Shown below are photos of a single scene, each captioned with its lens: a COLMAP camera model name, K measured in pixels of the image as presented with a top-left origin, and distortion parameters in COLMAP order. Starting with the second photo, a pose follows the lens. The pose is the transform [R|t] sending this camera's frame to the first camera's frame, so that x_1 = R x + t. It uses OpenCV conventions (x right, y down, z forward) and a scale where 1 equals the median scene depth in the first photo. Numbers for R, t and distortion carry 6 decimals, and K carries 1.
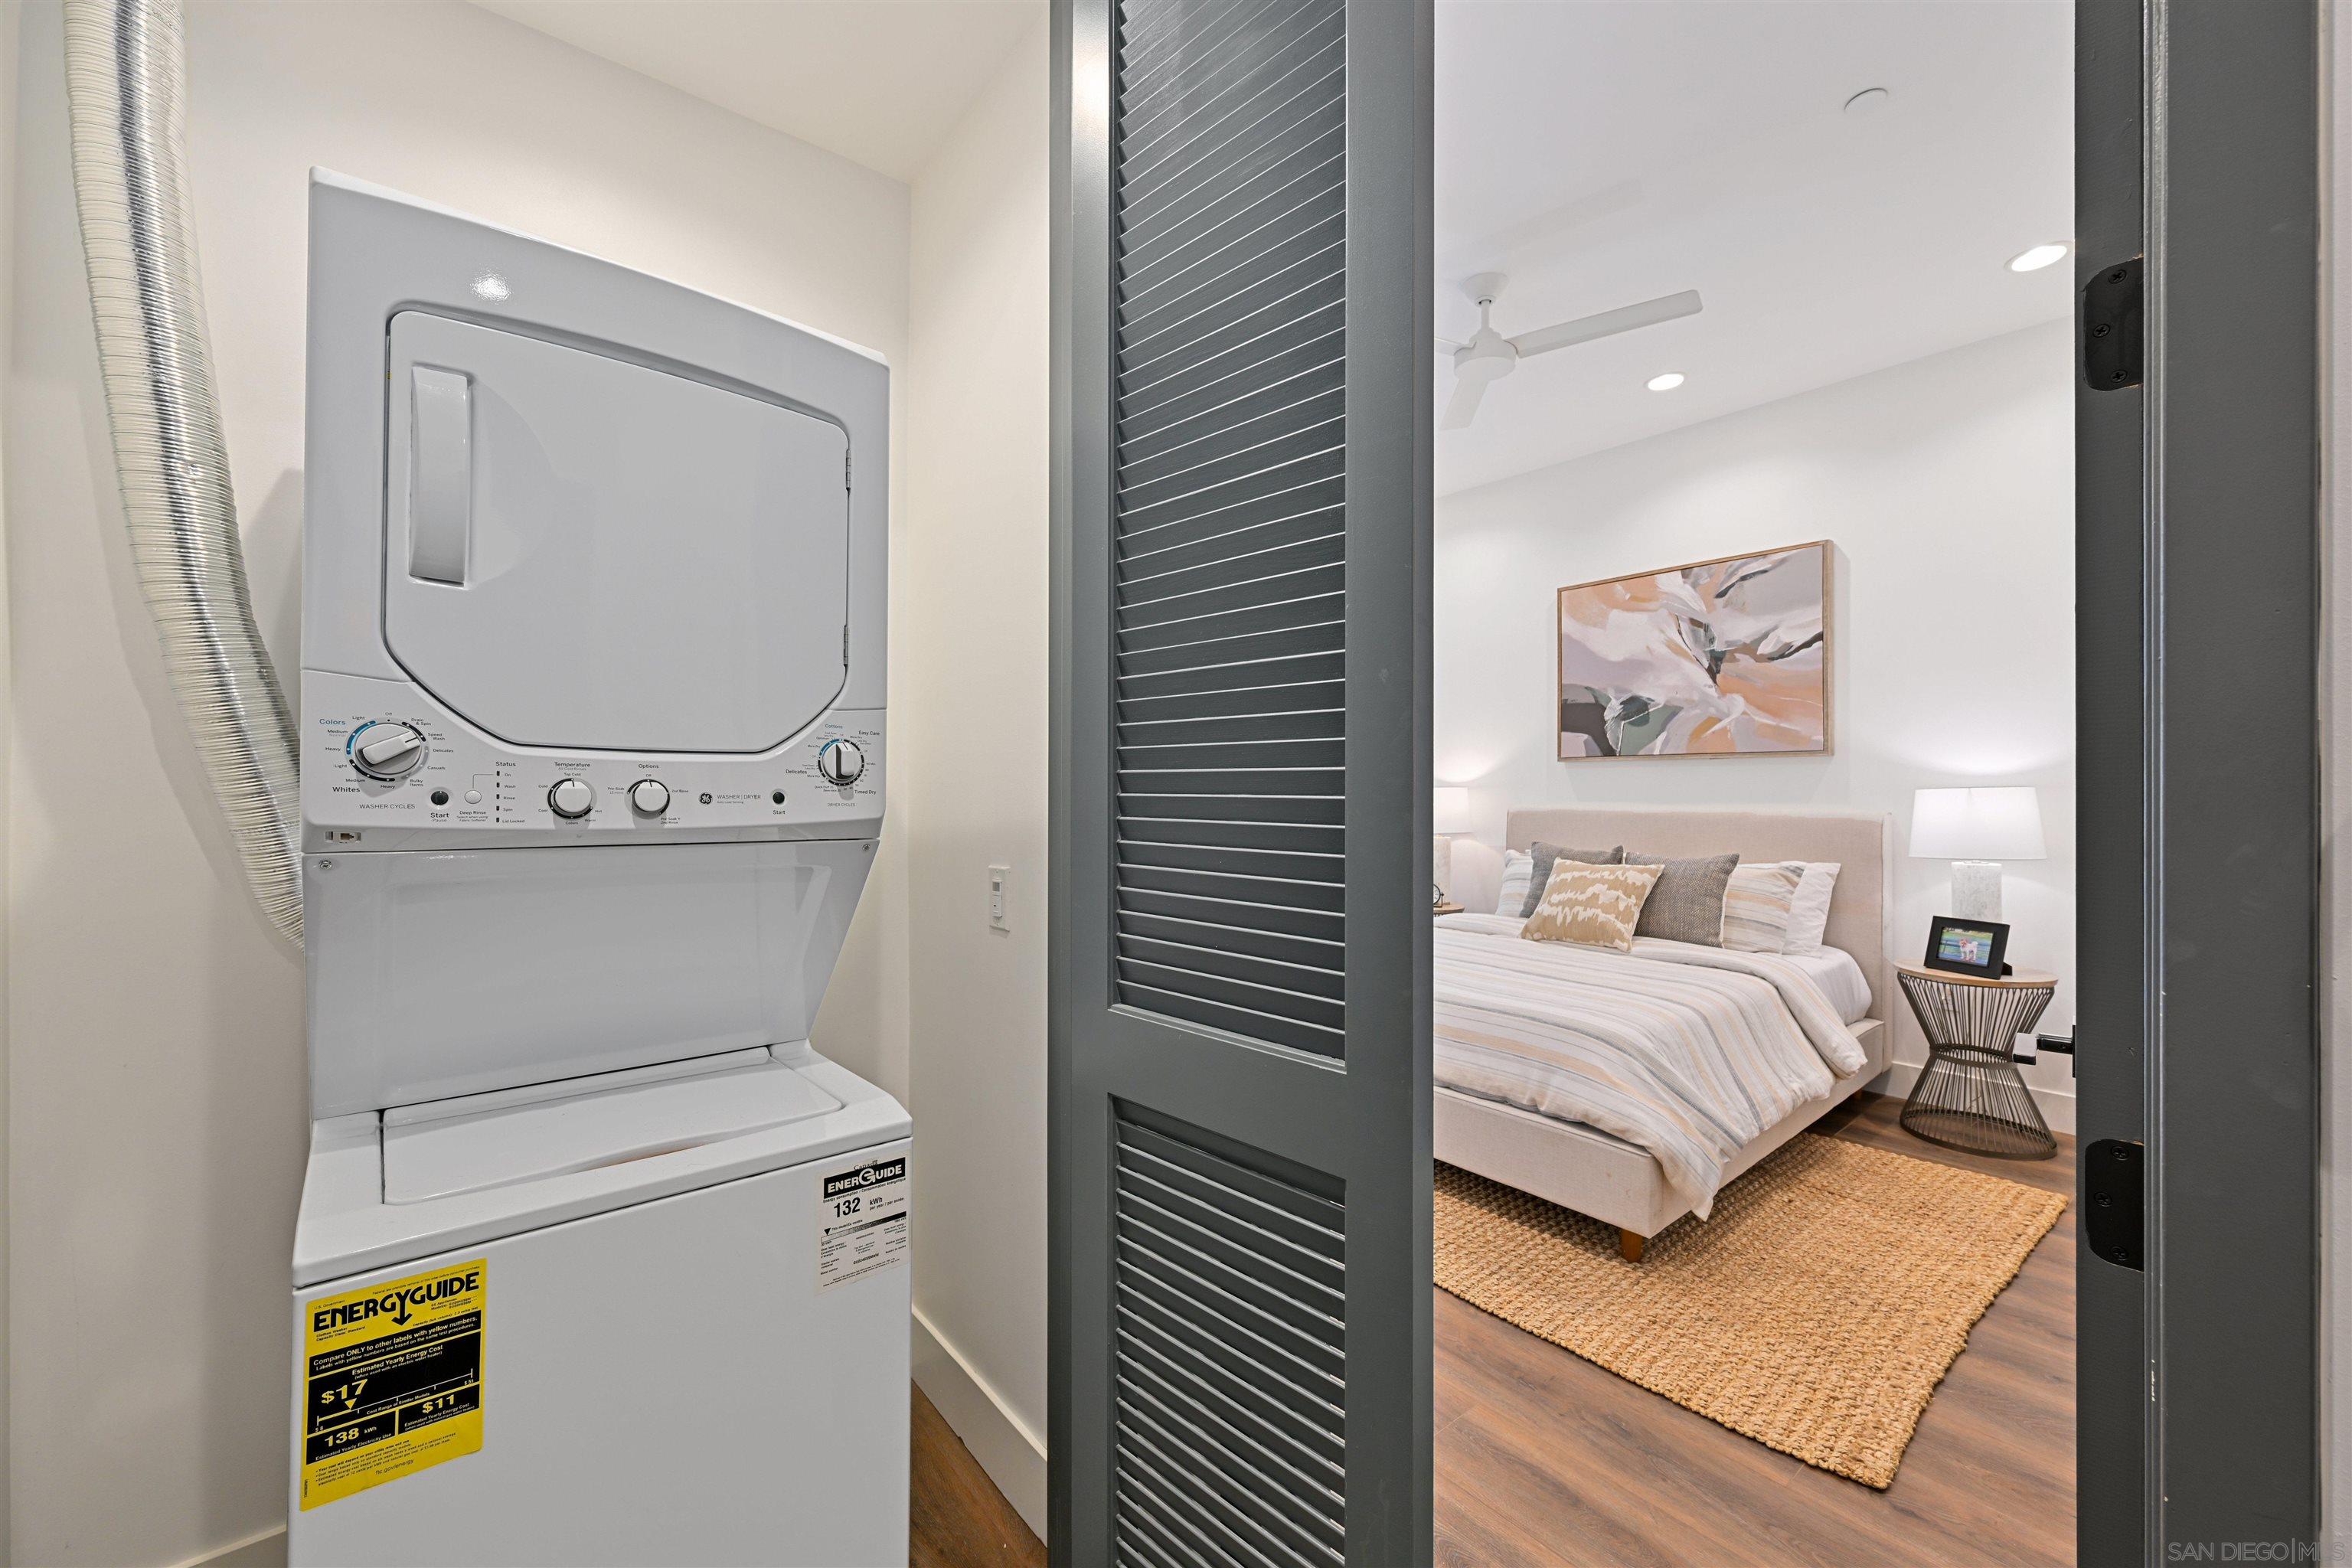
lens RADIAL K [[916.0, 0, 1185.0], [0, 916.0, 786.8], [0, 0, 1]] dist [0.000036, -0.000114]
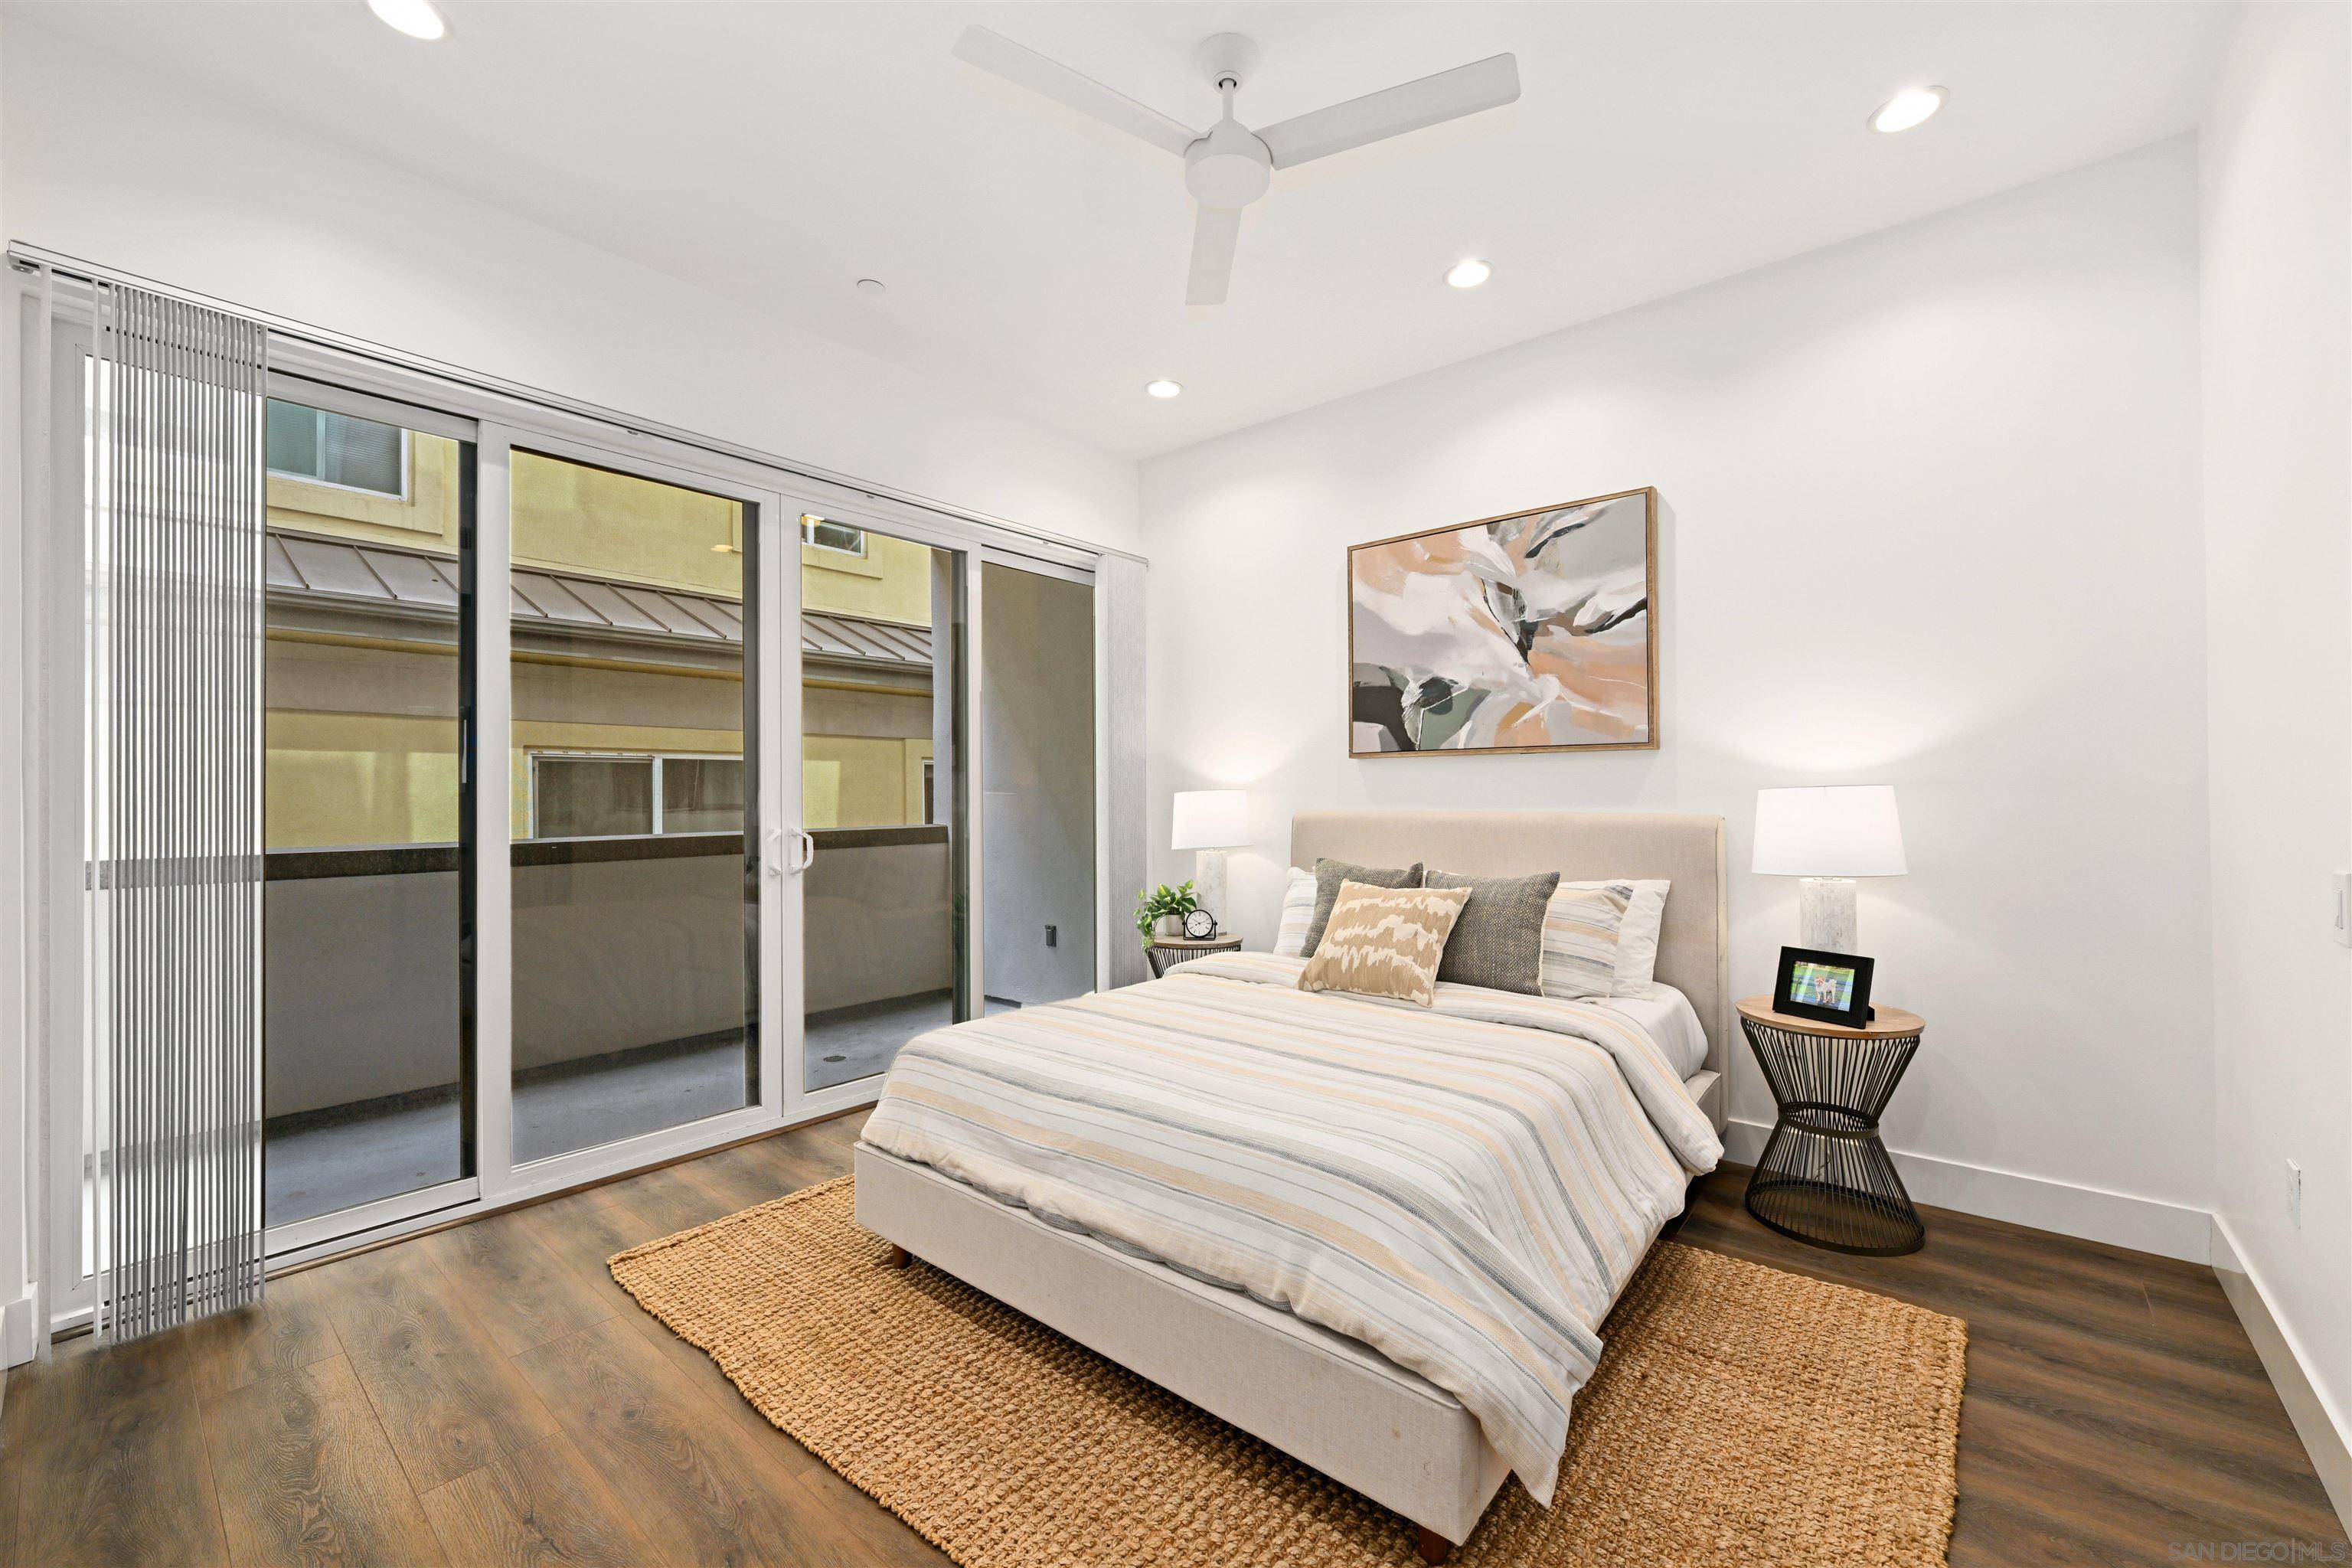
lens RADIAL K [[974.3, 0, 1176.0], [0, 974.3, 784.0], [0, 0, 1]] dist [-0.000688, 0.000028]
pose [[0.981465, -0.005043, 0.191575, 0.118366], [0.006218, 0.999965, -0.005533, -0.000210], [-0.191541, 0.006621, 0.981462, 0.234800]]
